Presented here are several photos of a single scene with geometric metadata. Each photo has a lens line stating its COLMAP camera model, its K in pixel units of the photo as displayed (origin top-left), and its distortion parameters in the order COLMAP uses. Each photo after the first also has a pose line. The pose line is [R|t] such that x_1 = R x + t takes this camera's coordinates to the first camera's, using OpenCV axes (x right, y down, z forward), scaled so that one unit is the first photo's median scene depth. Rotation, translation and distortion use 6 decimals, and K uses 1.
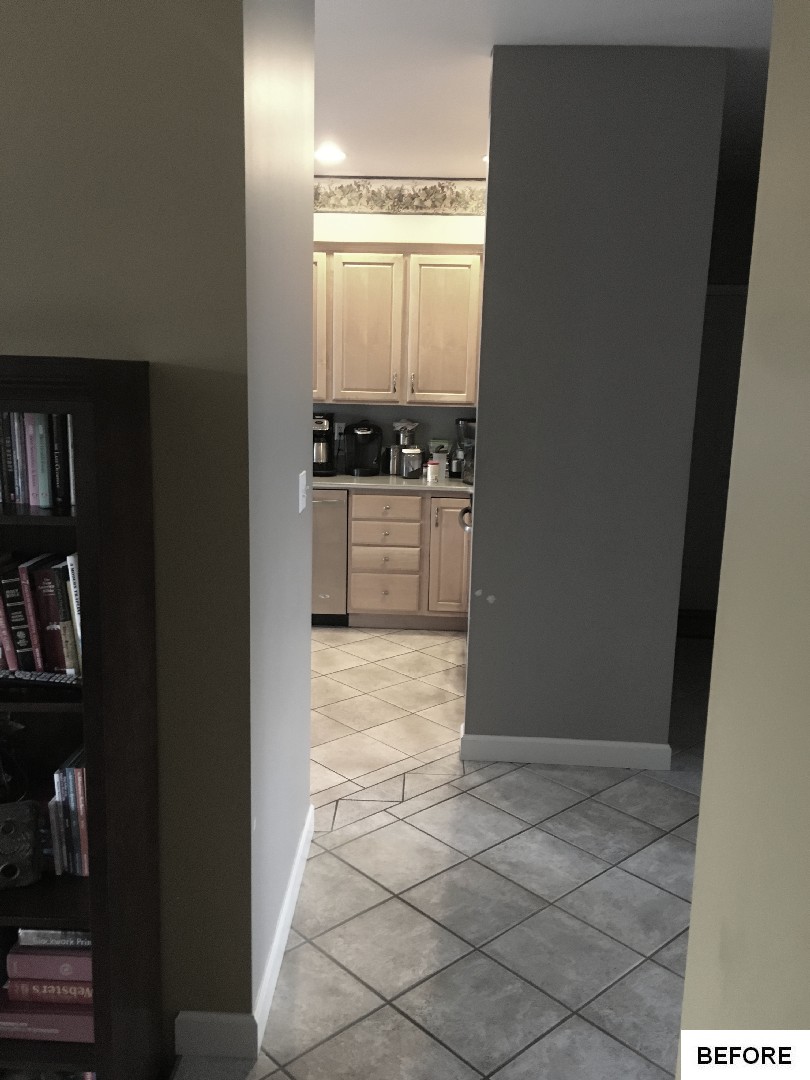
lens RADIAL K [[903.5, 0, 405.0], [0, 903.5, 540.0], [0, 0, 1]] dist [-0.078148, -0.124824]
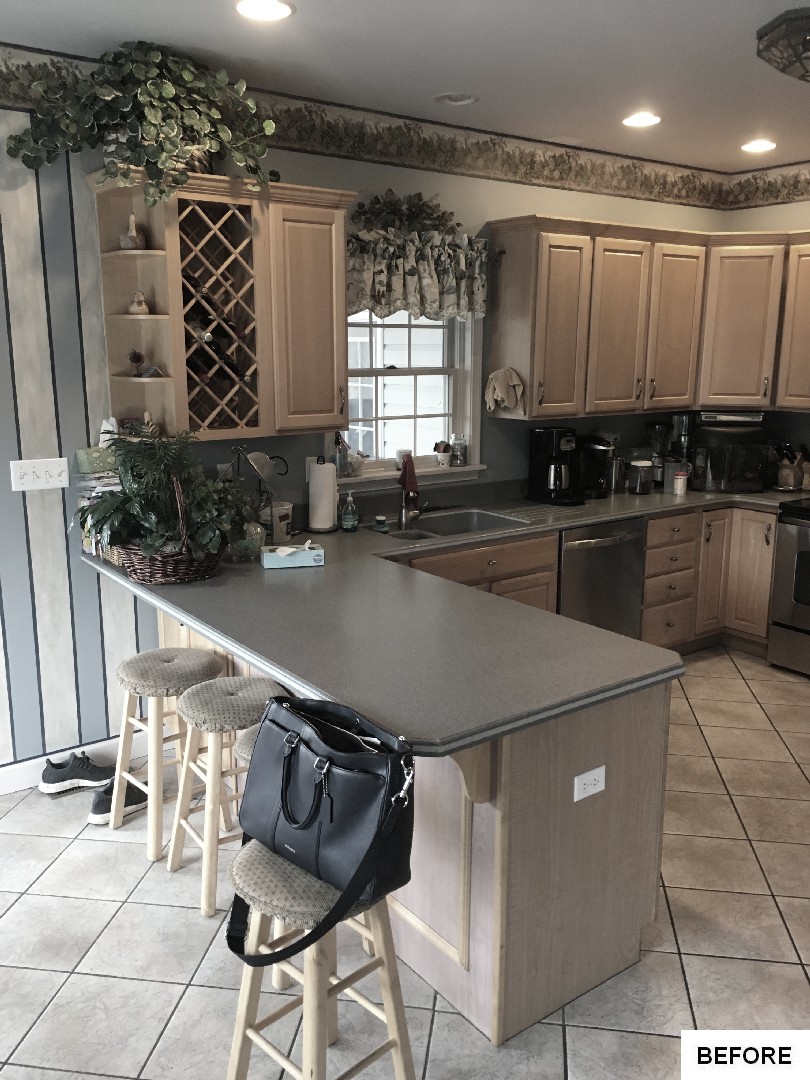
lens RADIAL K [[917.8, 0, 401.8], [0, 917.8, 536.1], [0, 0, 1]] dist [0.094246, -0.129721]
pose [[0.783791, -0.150150, 0.602600, -0.805366], [0.135096, 0.988318, 0.070542, -0.134952], [-0.606152, 0.026119, 0.794920, 0.449632]]
